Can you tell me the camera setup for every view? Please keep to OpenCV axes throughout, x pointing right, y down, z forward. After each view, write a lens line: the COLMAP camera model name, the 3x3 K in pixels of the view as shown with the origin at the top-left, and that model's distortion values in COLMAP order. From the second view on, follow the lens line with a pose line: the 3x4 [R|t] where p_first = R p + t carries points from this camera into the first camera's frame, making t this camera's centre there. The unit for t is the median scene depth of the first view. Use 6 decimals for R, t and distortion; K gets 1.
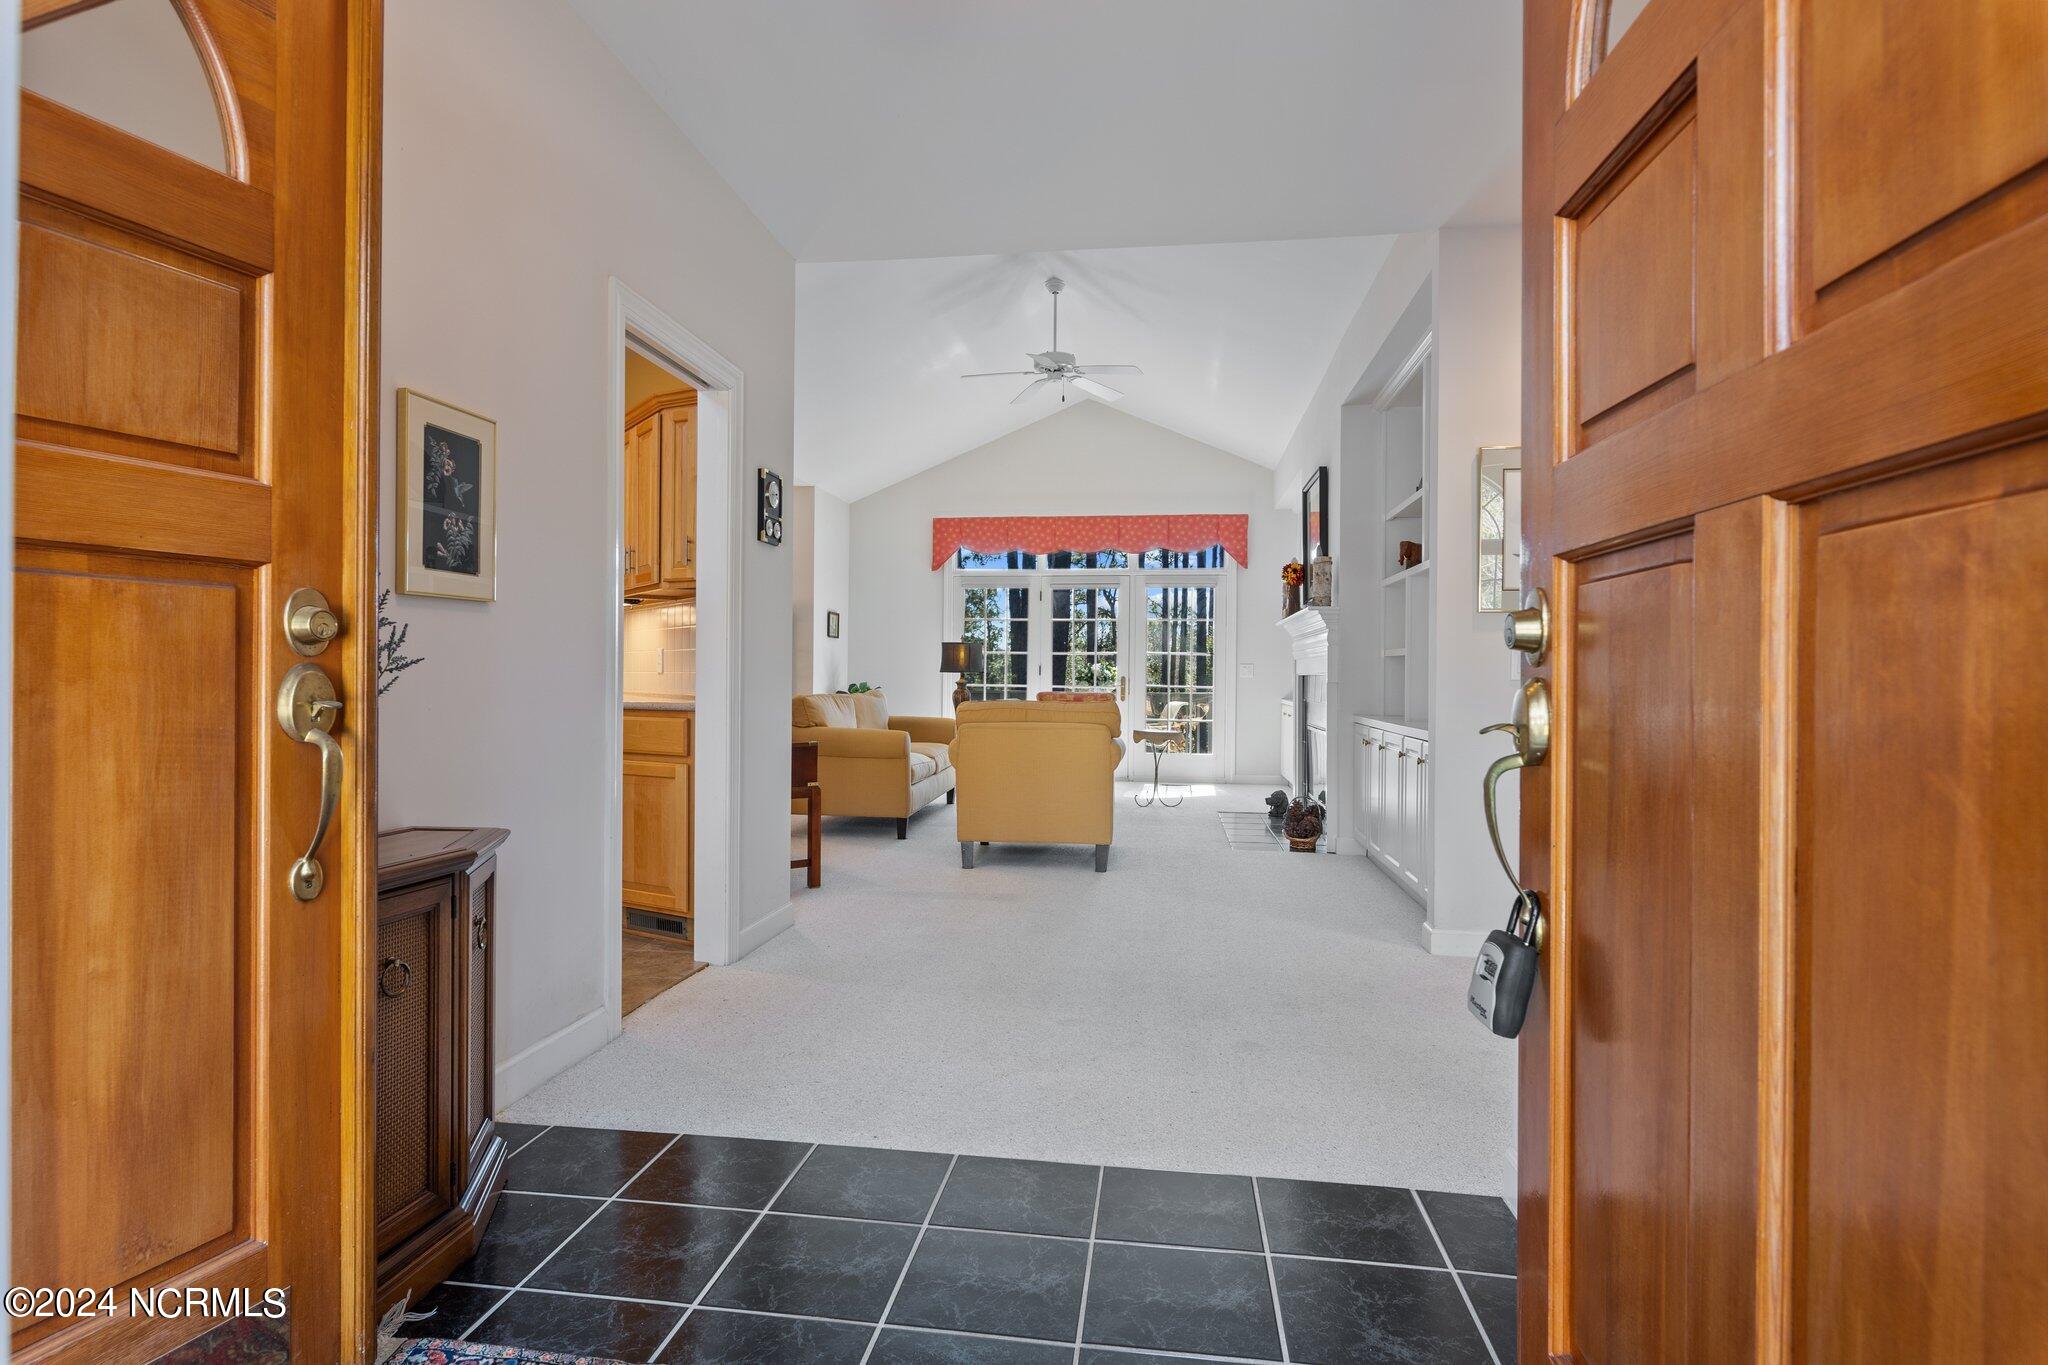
lens RADIAL K [[1070.5, 0, 1009.7], [0, 1070.5, 672.9], [0, 0, 1]] dist [-0.006103, -0.000869]
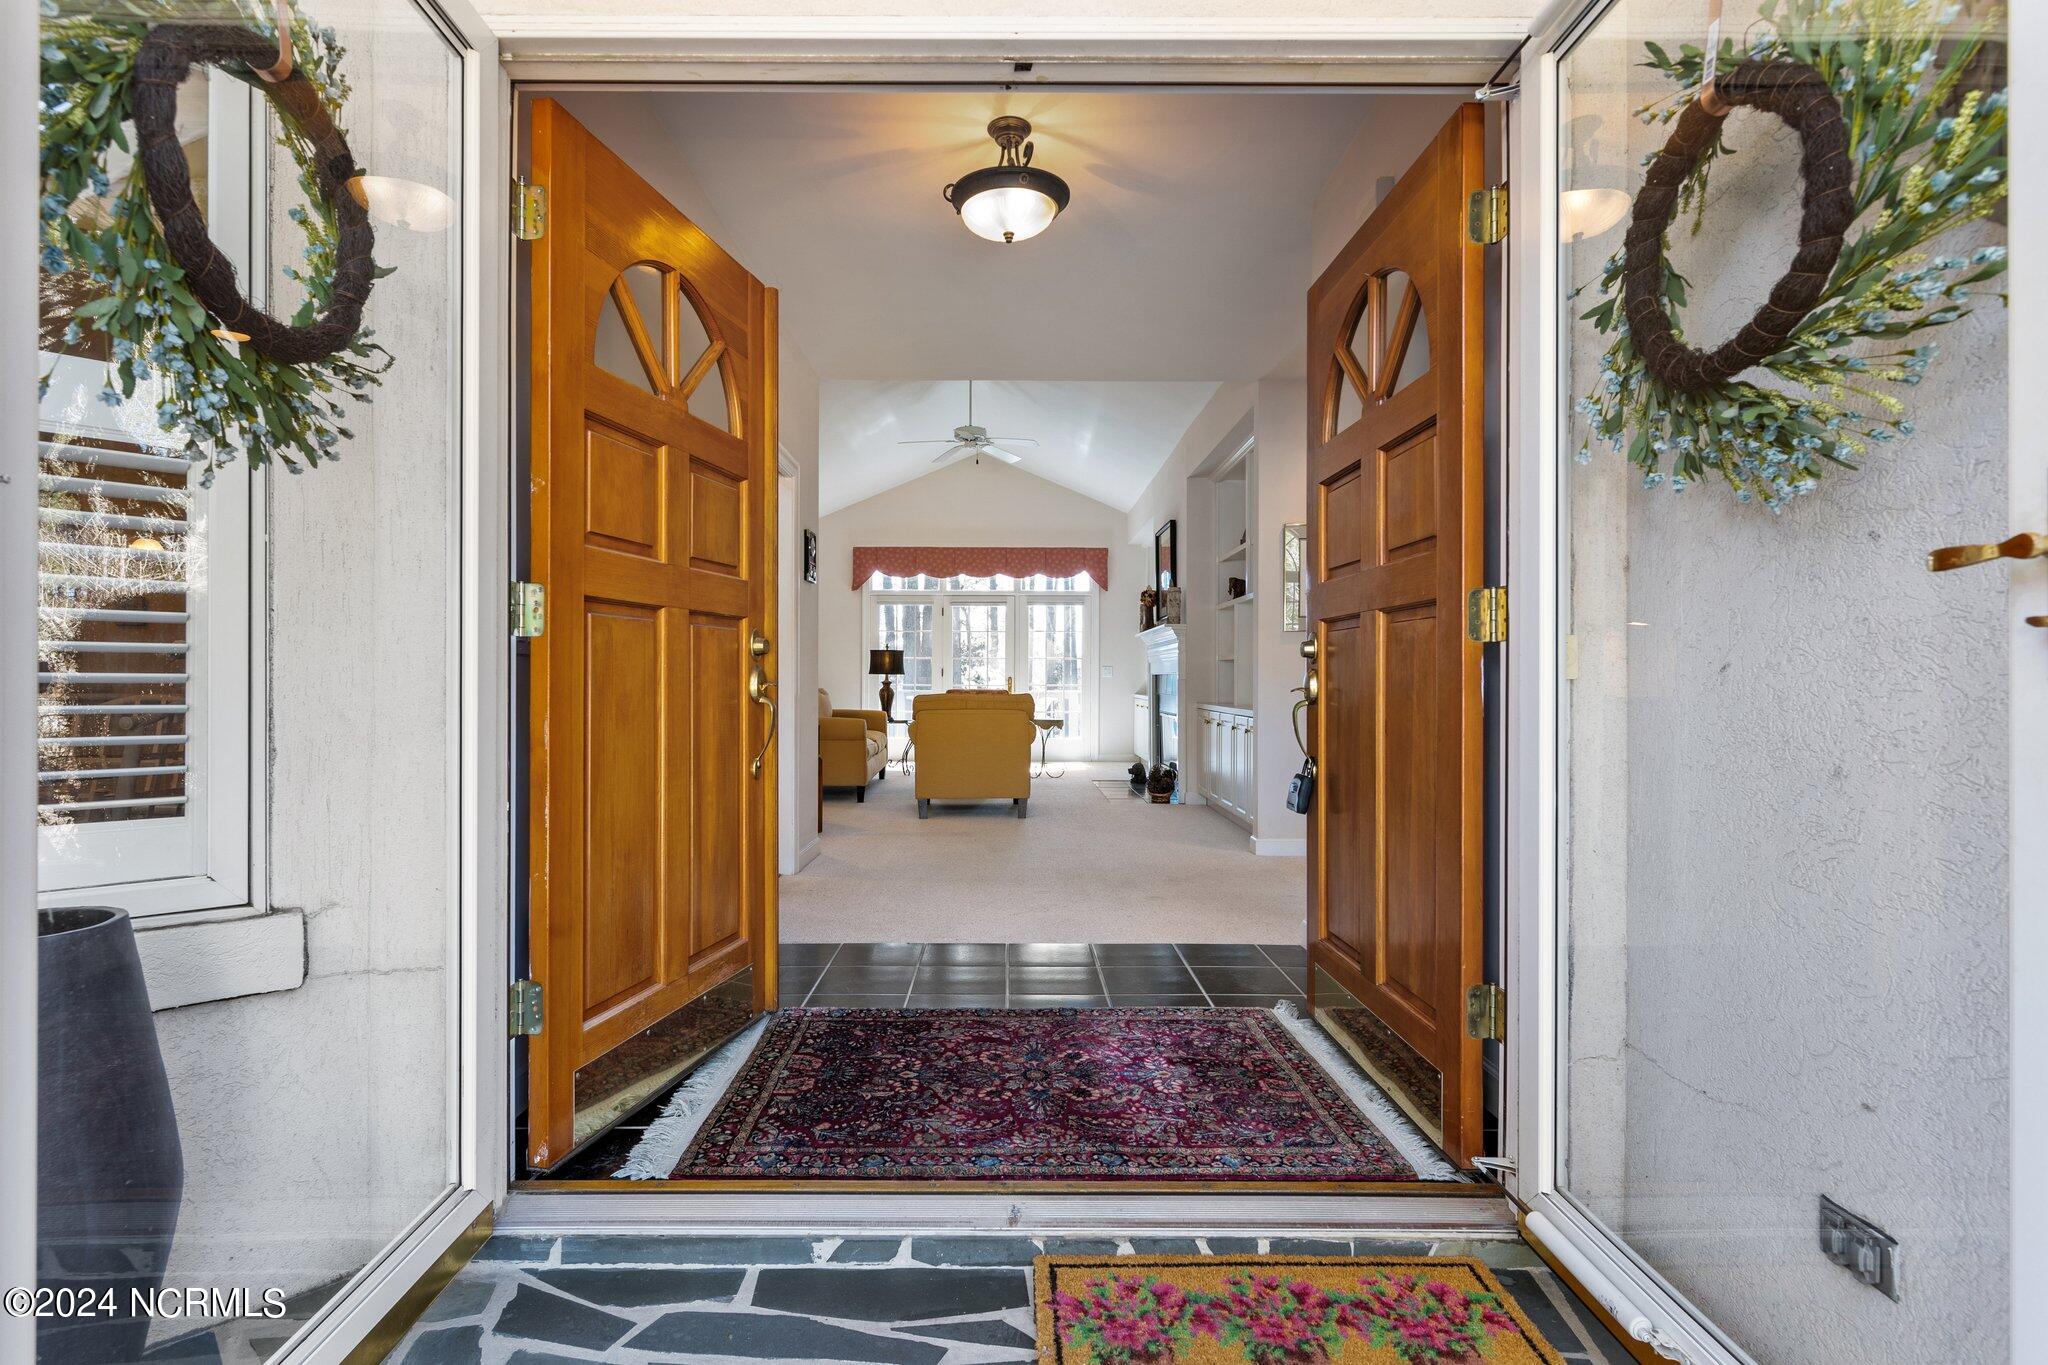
lens RADIAL K [[986.0, 0, 1012.5], [0, 986.0, 678.9], [0, 0, 1]] dist [-0.000779, -0.000580]
pose [[0.988957, -0.005392, 0.148106, -0.085171], [0.004978, 0.999983, 0.003163, 0.002761], [-0.148121, -0.002391, 0.988966, -0.184601]]
